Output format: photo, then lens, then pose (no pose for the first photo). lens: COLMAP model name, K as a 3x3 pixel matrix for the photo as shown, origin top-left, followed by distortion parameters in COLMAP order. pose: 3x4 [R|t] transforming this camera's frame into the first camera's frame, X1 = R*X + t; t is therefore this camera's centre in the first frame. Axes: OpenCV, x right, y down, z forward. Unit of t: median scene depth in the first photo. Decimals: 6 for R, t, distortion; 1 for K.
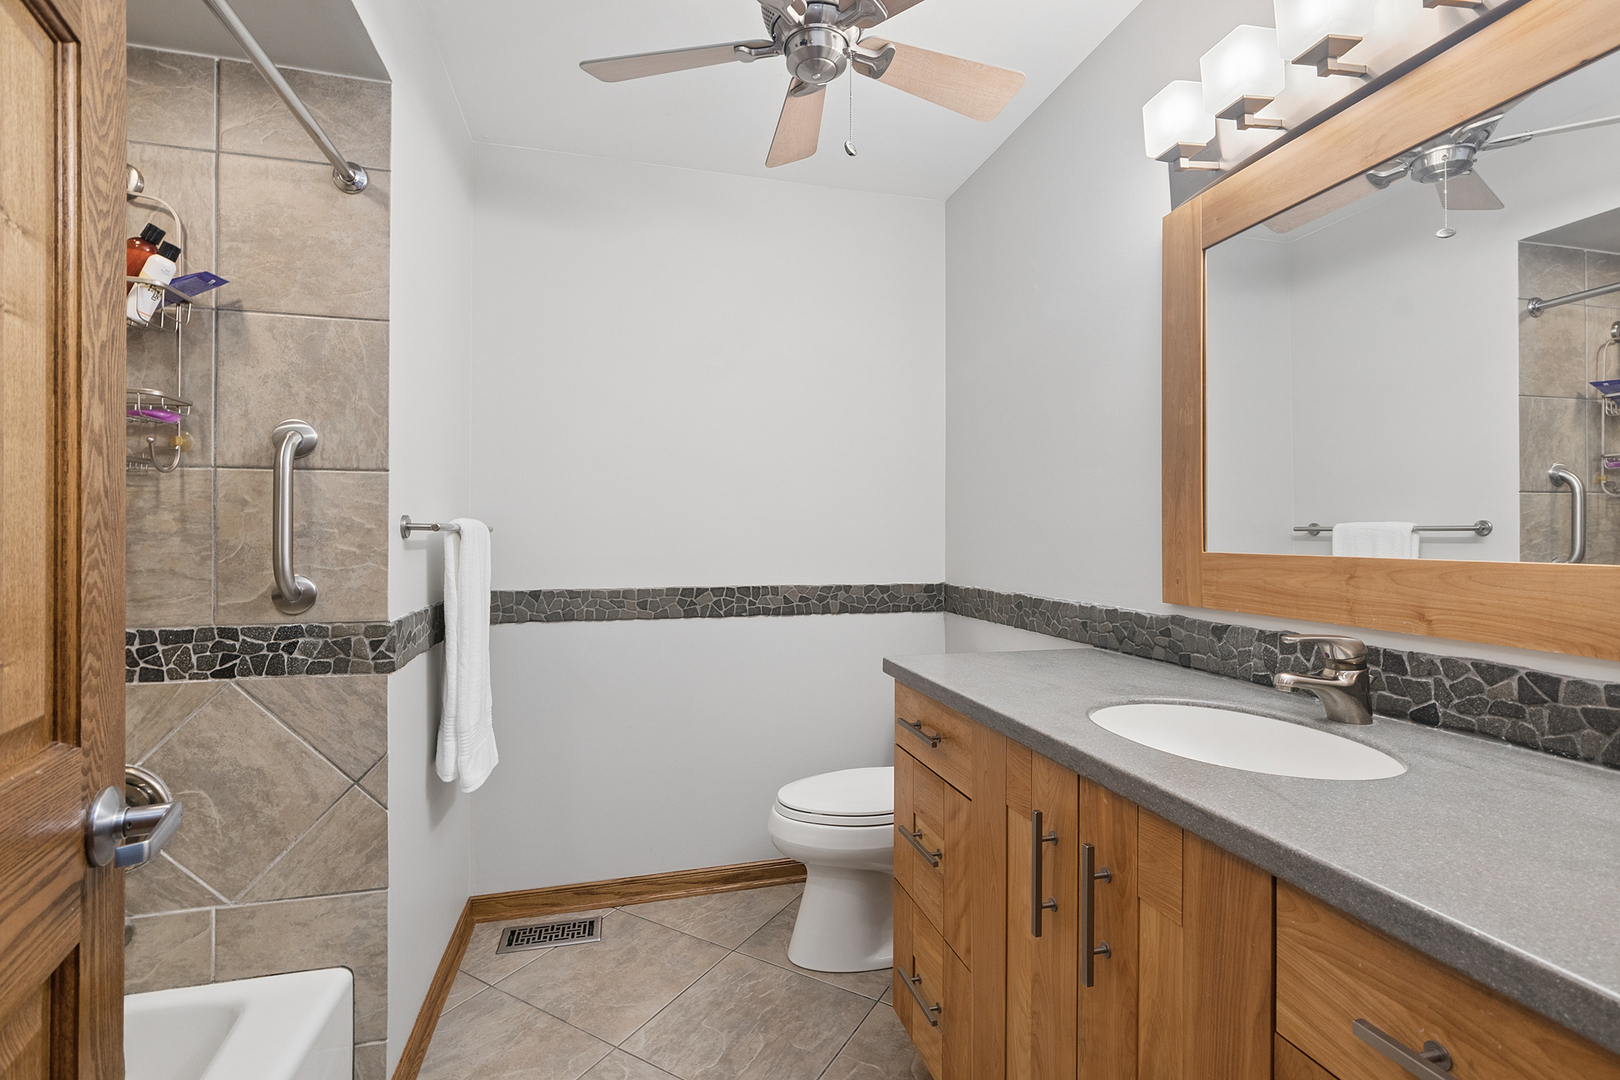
lens RADIAL K [[720.2, 0, 809.3], [0, 720.2, 534.9], [0, 0, 1]] dist [-0.004601, 0.000329]
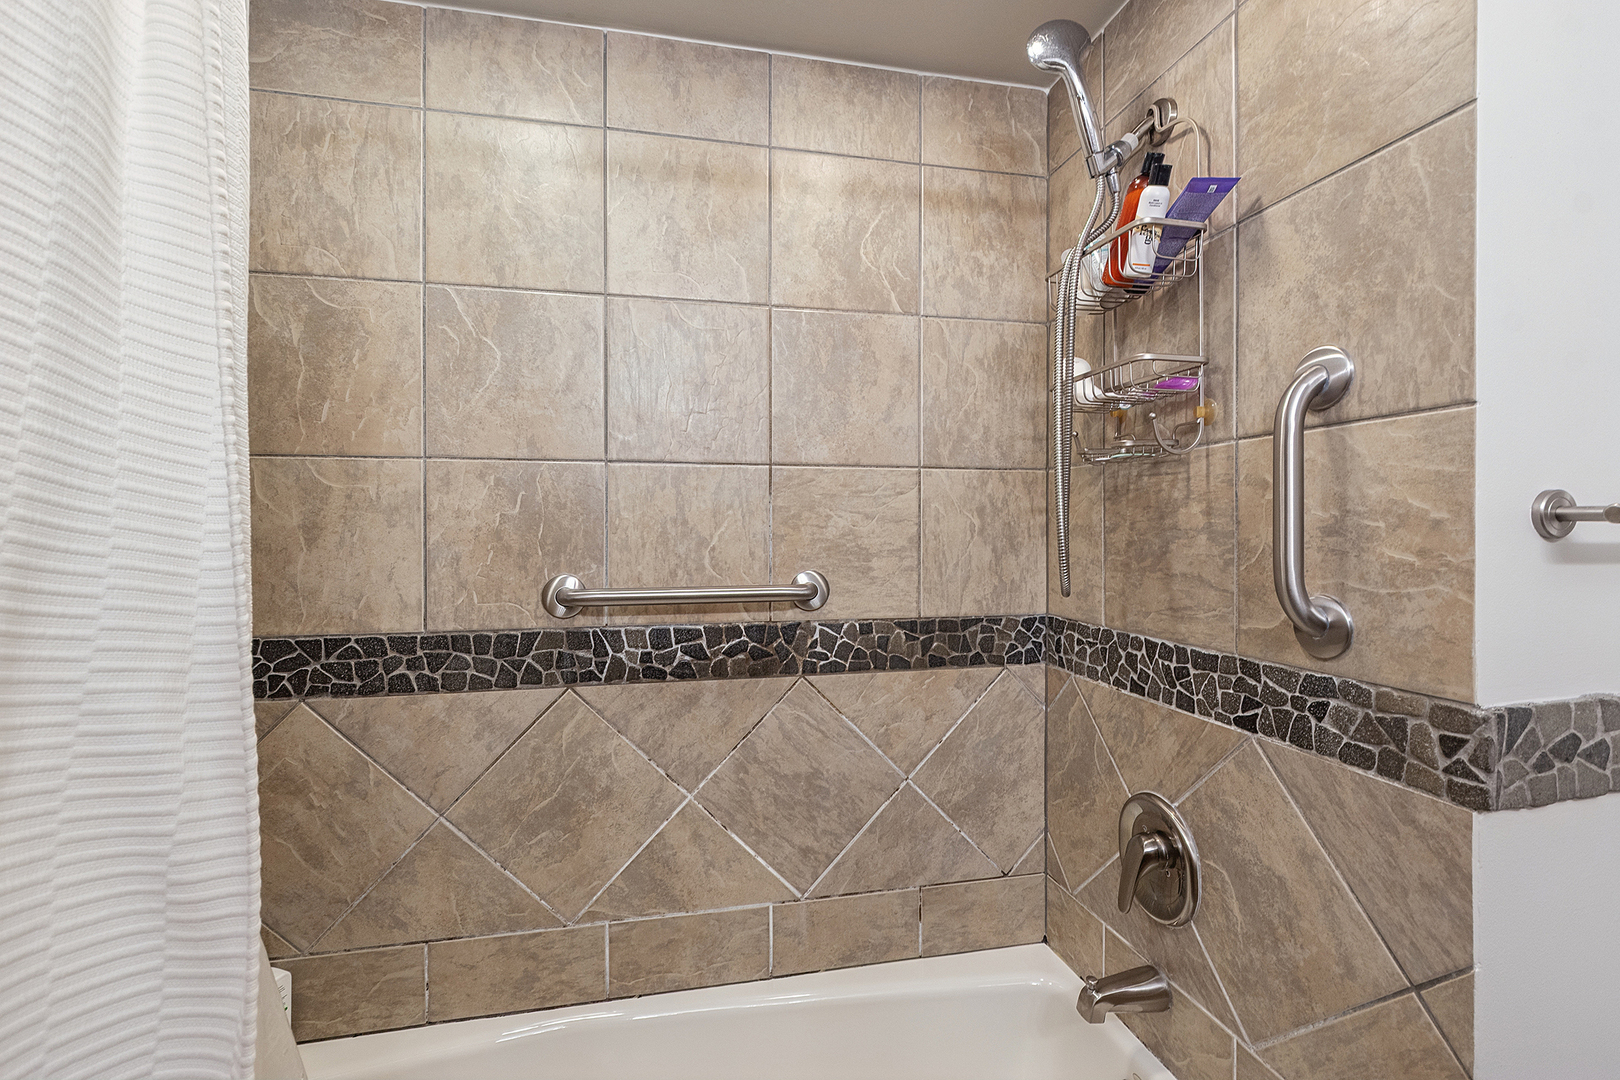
lens RADIAL K [[720.2, 0, 807.7], [0, 720.2, 531.7], [0, 0, 1]] dist [-0.004601, 0.000329]
pose [[-0.053955, -0.000893, -0.998543, -0.067882], [-0.002938, 0.999995, -0.000736, 0.001737], [0.998539, 0.002894, -0.053957, 0.589449]]
